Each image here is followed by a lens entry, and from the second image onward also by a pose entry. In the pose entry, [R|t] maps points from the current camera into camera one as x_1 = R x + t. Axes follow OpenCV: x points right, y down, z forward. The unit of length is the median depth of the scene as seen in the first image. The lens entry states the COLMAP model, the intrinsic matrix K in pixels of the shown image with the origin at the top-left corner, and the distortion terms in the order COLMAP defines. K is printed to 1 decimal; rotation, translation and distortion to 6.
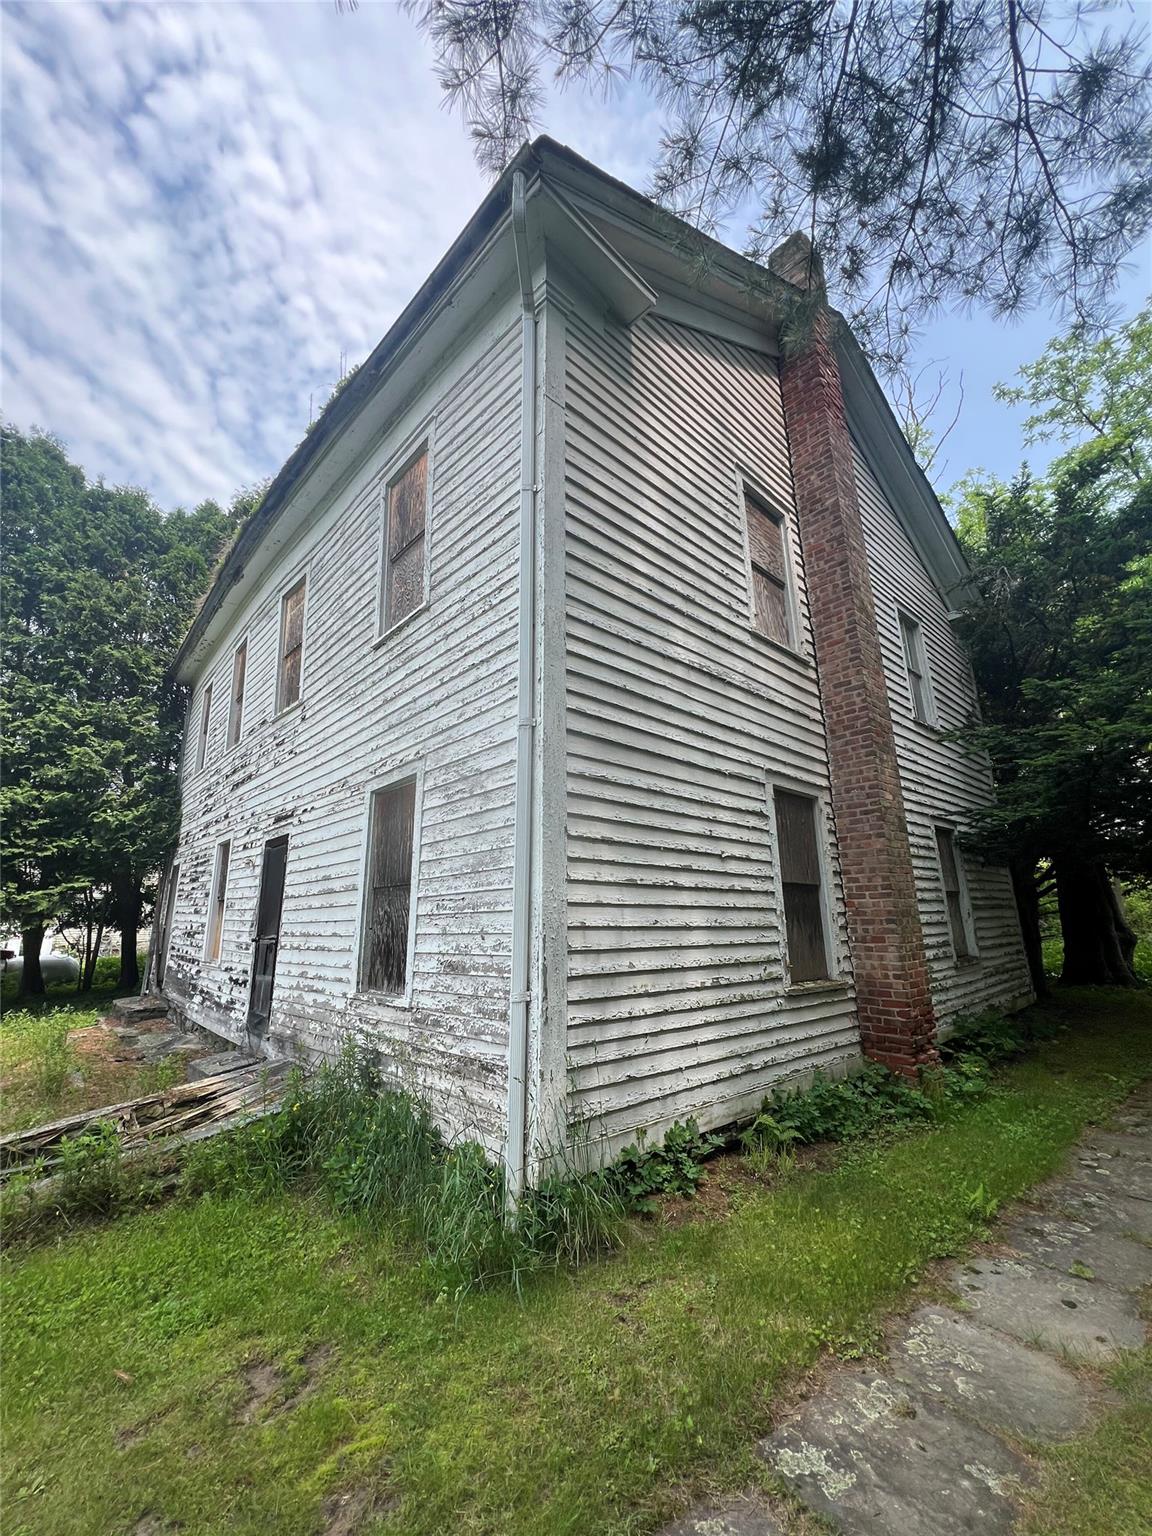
lens RADIAL K [[625.4, 0, 576.0], [0, 625.4, 768.0], [0, 0, 1]] dist [0.000909, 0.000460]
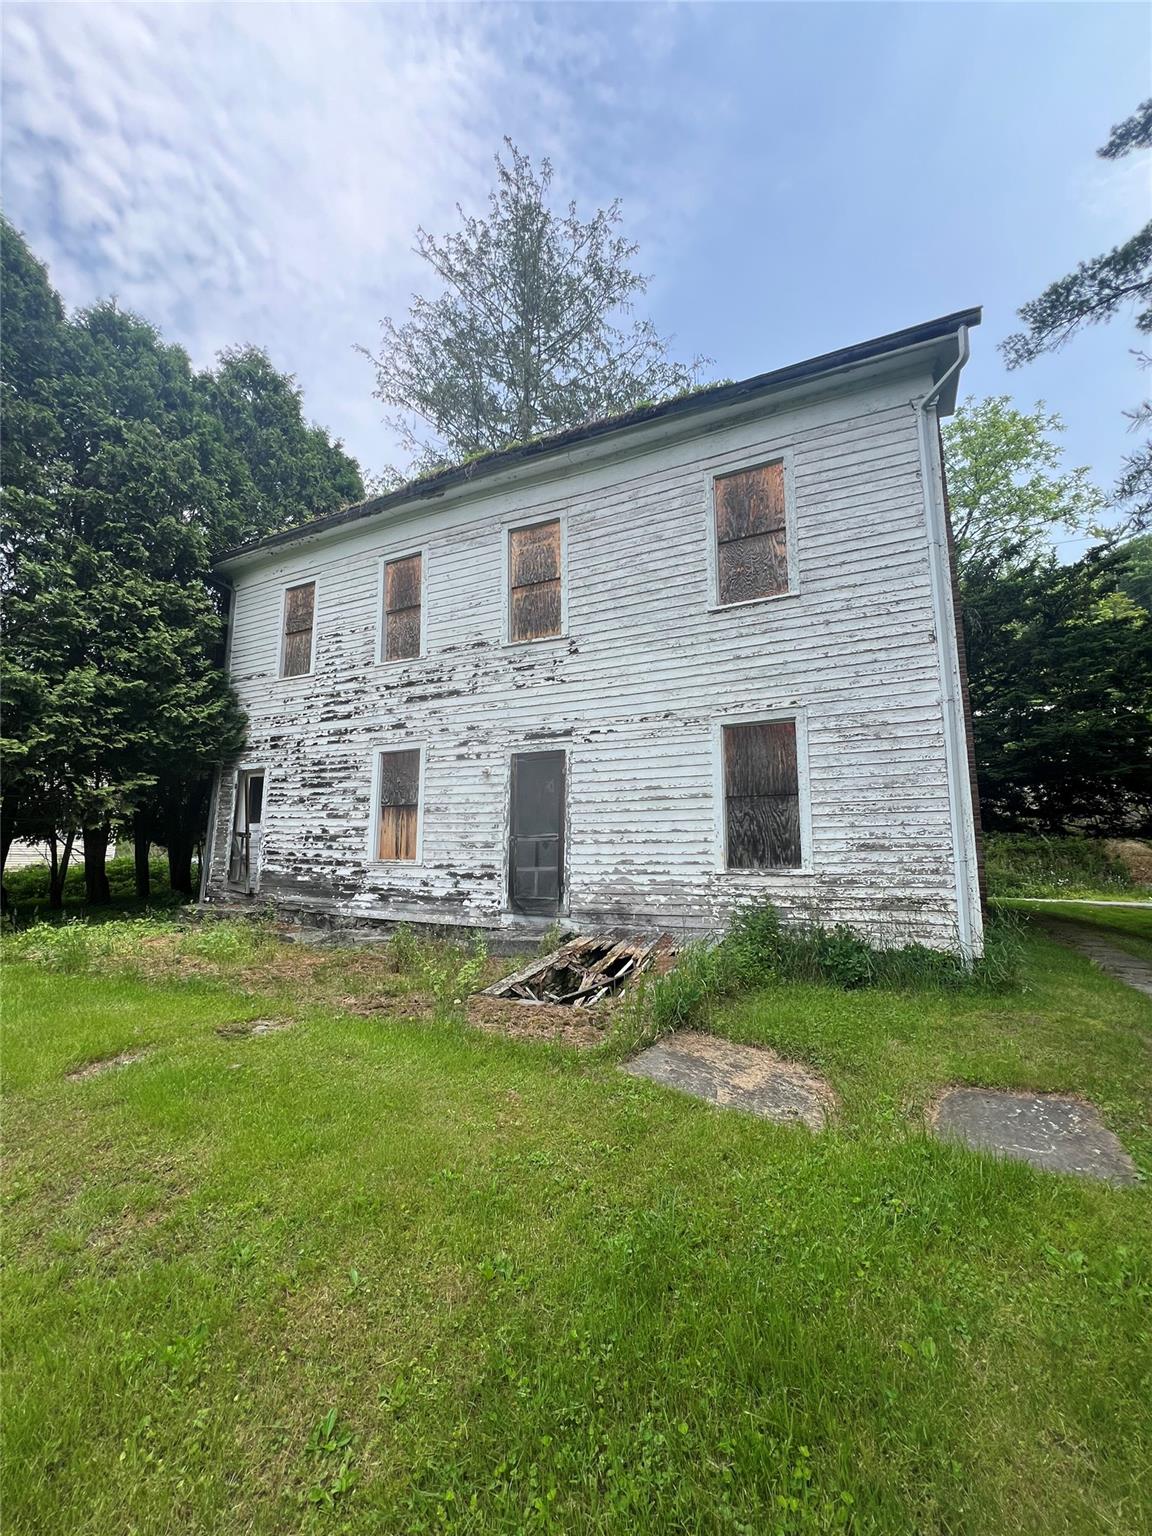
lens RADIAL K [[625.4, 0, 576.0], [0, 625.4, 768.0], [0, 0, 1]] dist [0.000909, 0.000460]
pose [[0.929326, 0.069149, 0.362729, -1.115451], [-0.104121, 0.991521, 0.077743, 0.058799], [-0.354278, -0.110016, 0.928646, -0.135609]]
